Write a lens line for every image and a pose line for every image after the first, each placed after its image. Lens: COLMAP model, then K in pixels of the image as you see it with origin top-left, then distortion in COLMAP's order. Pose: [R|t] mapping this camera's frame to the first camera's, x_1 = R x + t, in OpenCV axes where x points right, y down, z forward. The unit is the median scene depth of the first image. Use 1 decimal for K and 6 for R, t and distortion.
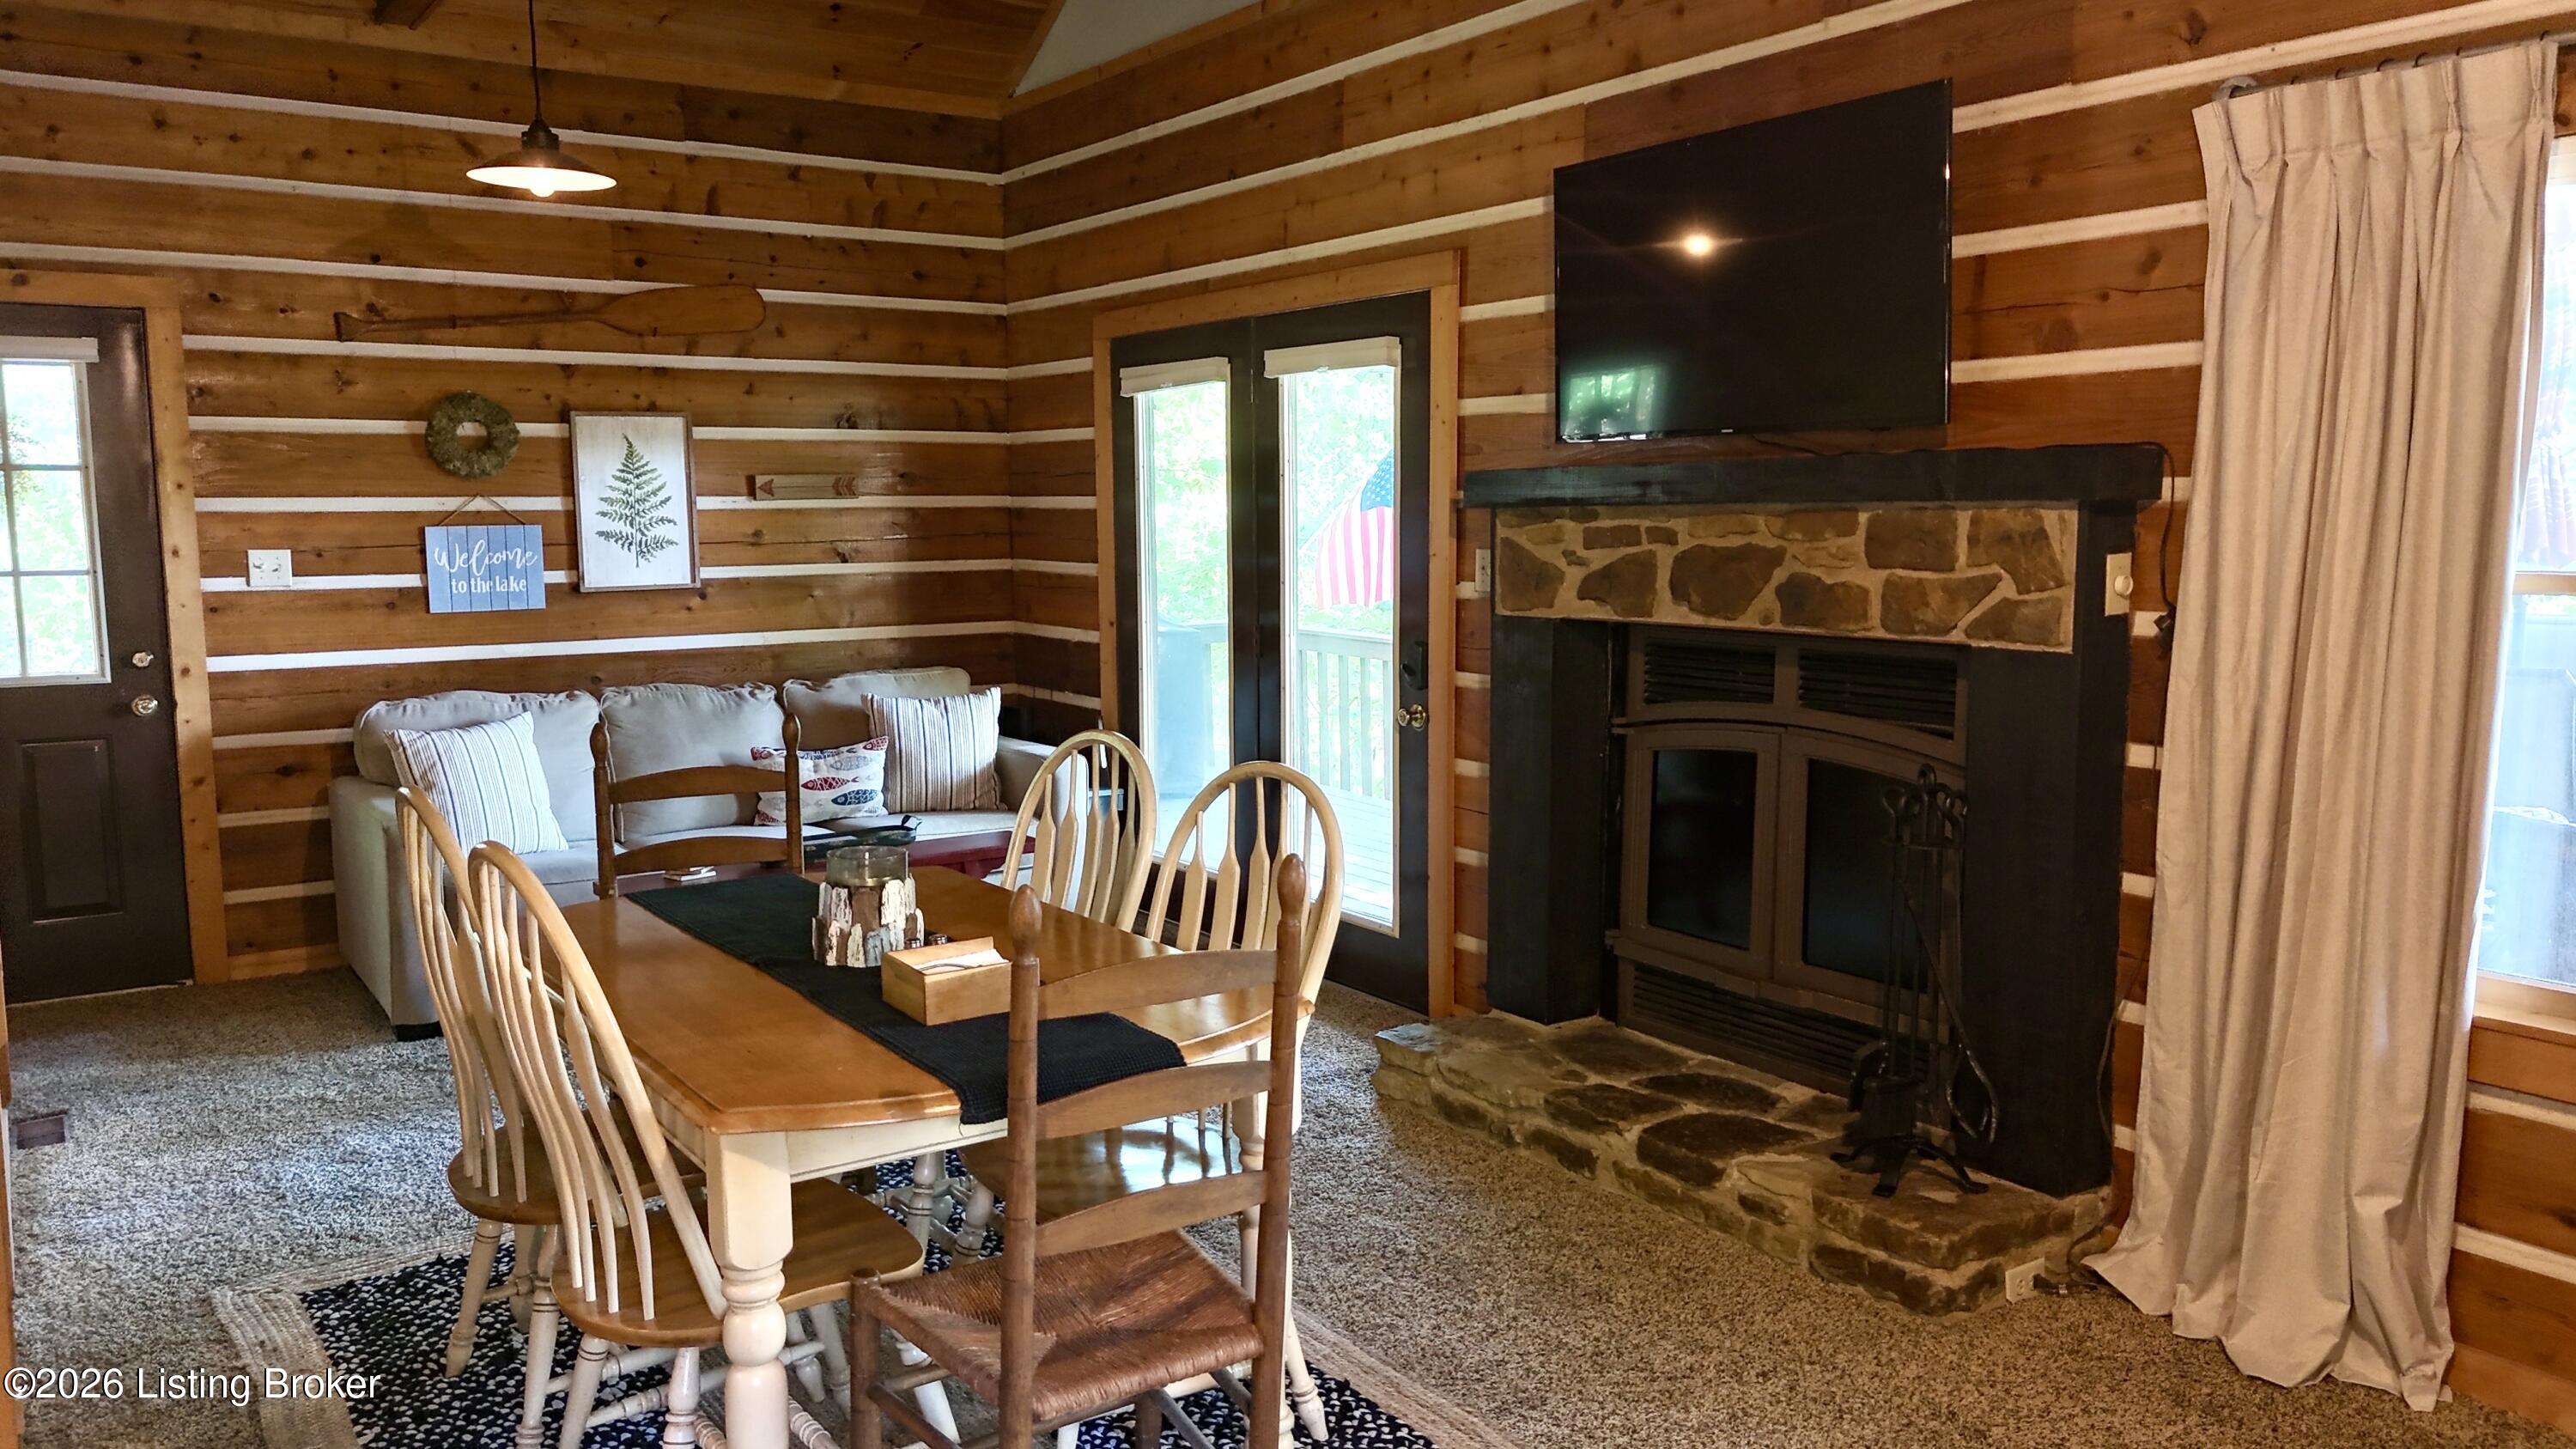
lens RADIAL K [[1888.9, 0, 1288.0], [0, 1888.9, 724.5], [0, 0, 1]] dist [0.032293, -0.062612]
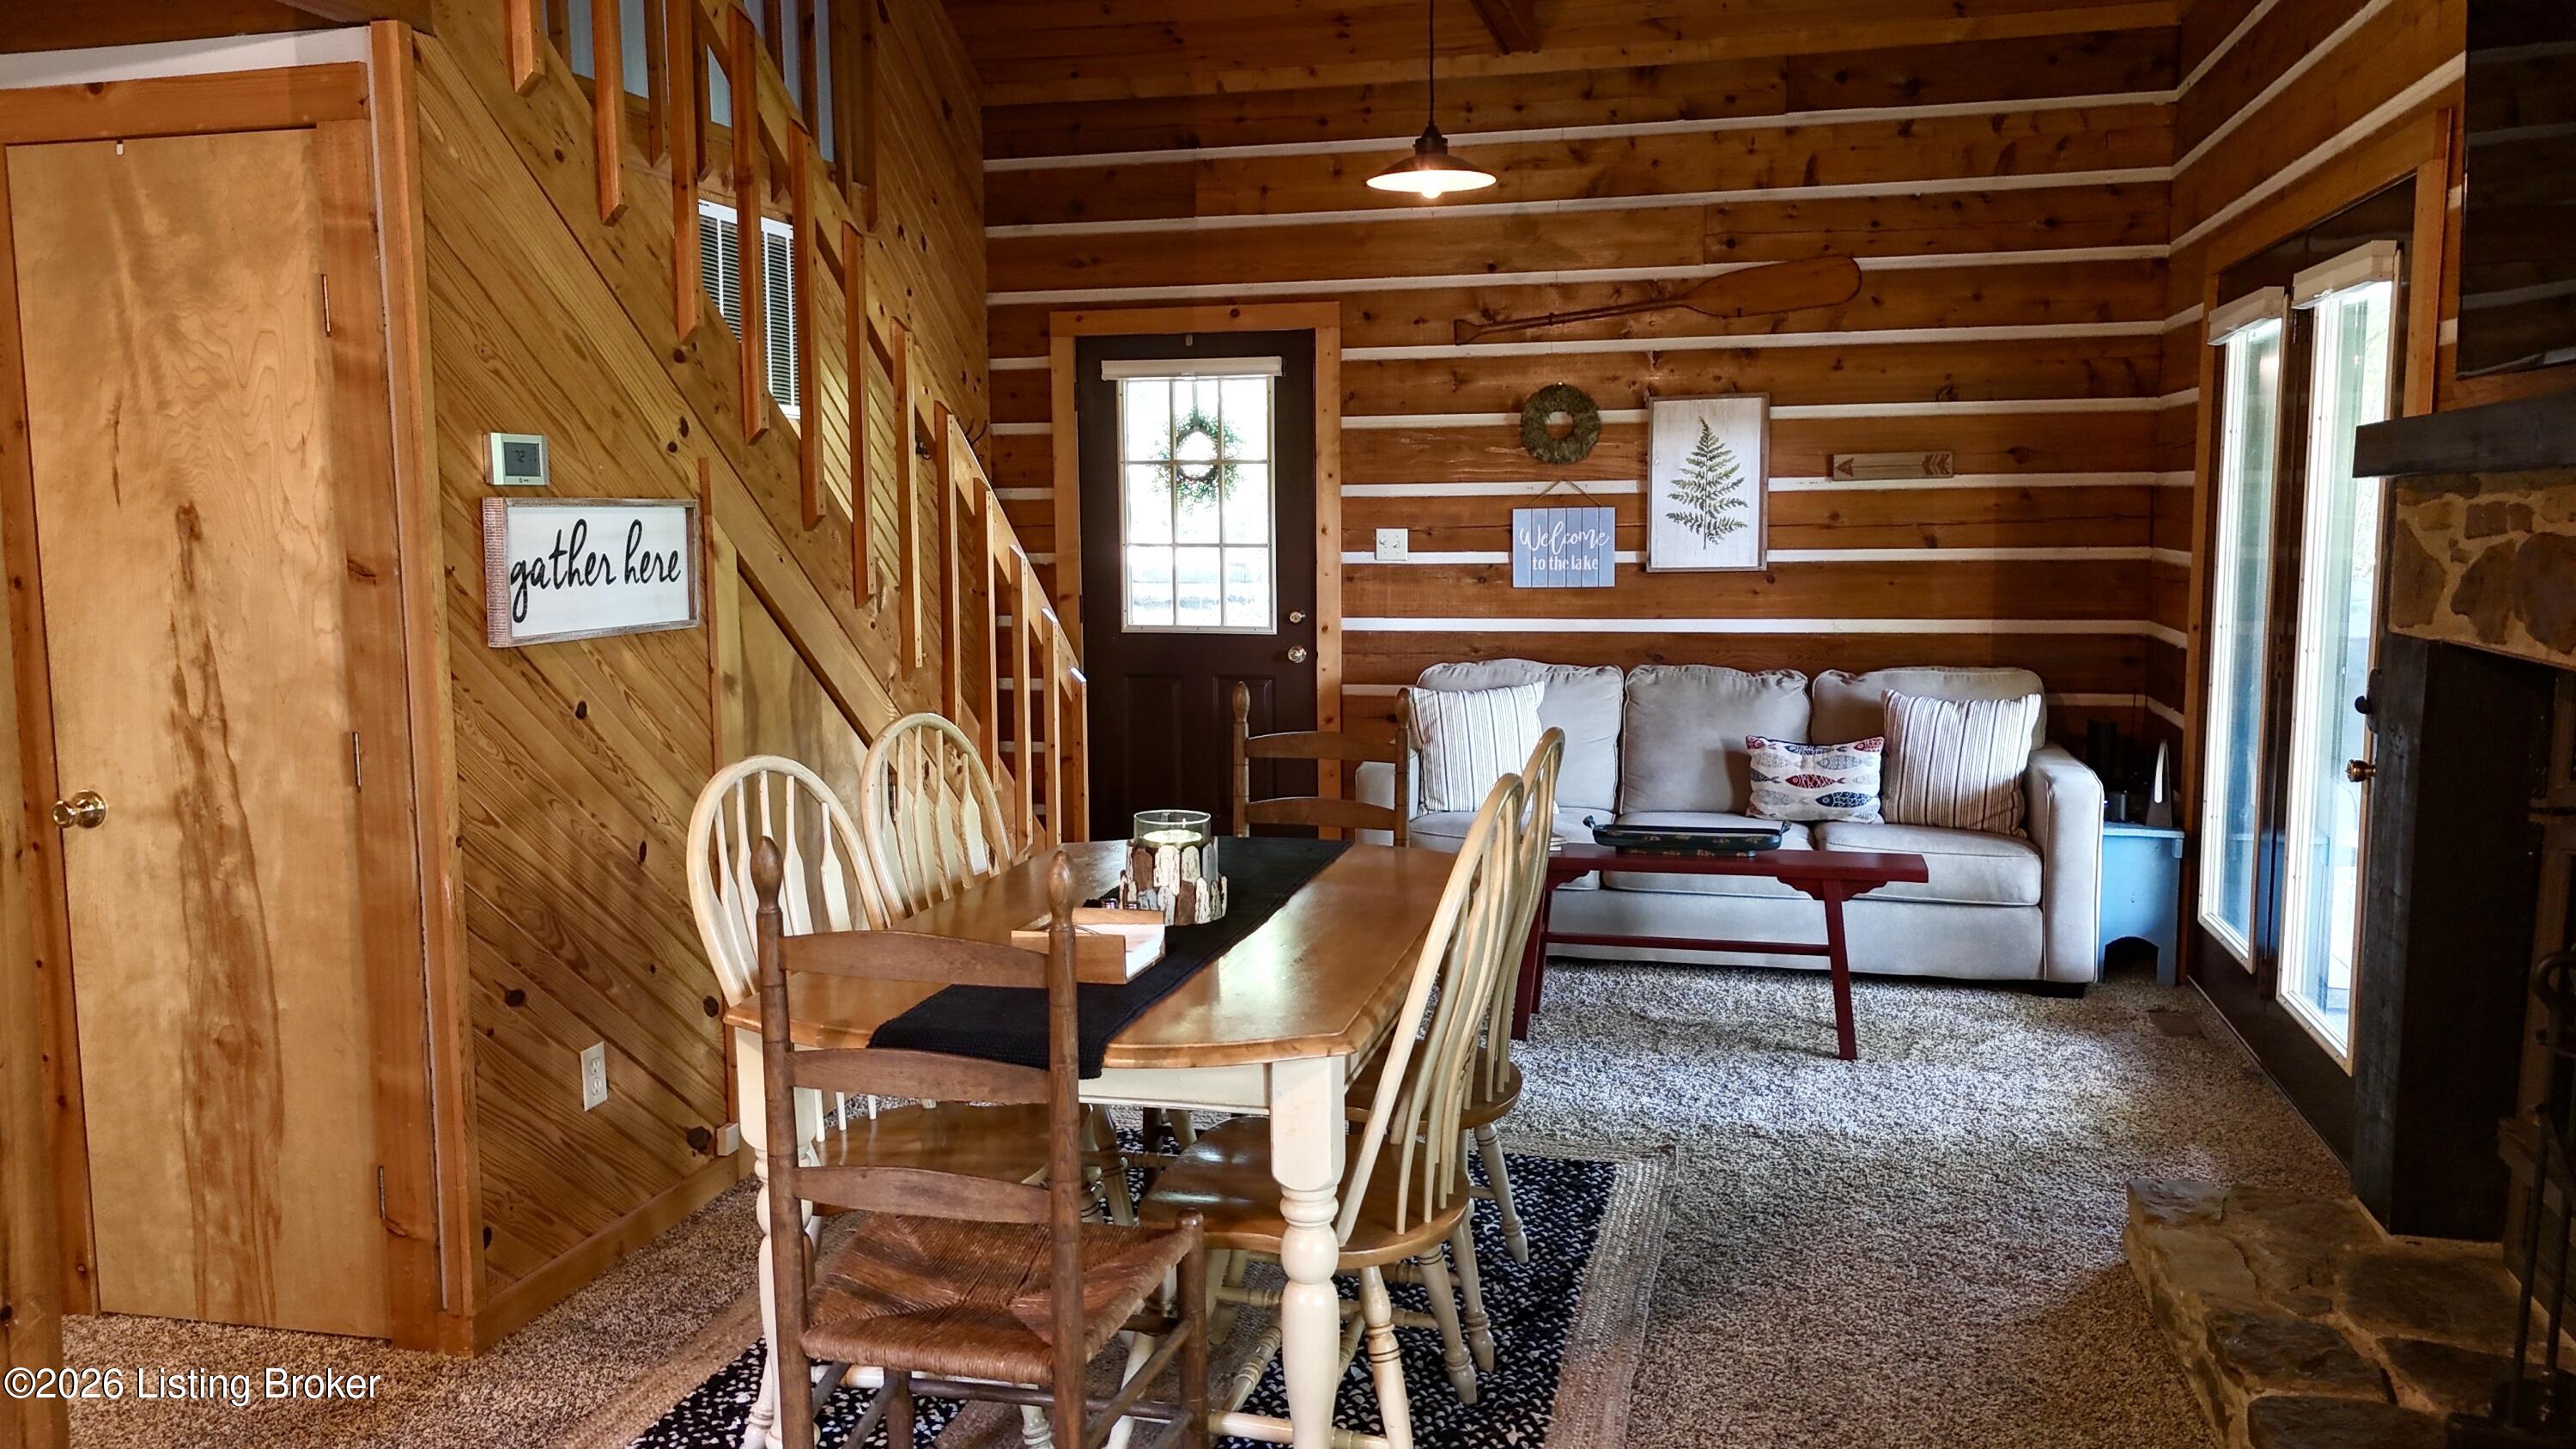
lens RADIAL K [[1888.9, 0, 1288.0], [0, 1888.9, 724.5], [0, 0, 1]] dist [0.032293, -0.062612]
pose [[0.638886, 0.086707, -0.764400, 0.299394], [-0.081666, 0.995658, 0.044682, -0.017238], [0.764955, 0.033879, 0.643193, 0.189980]]
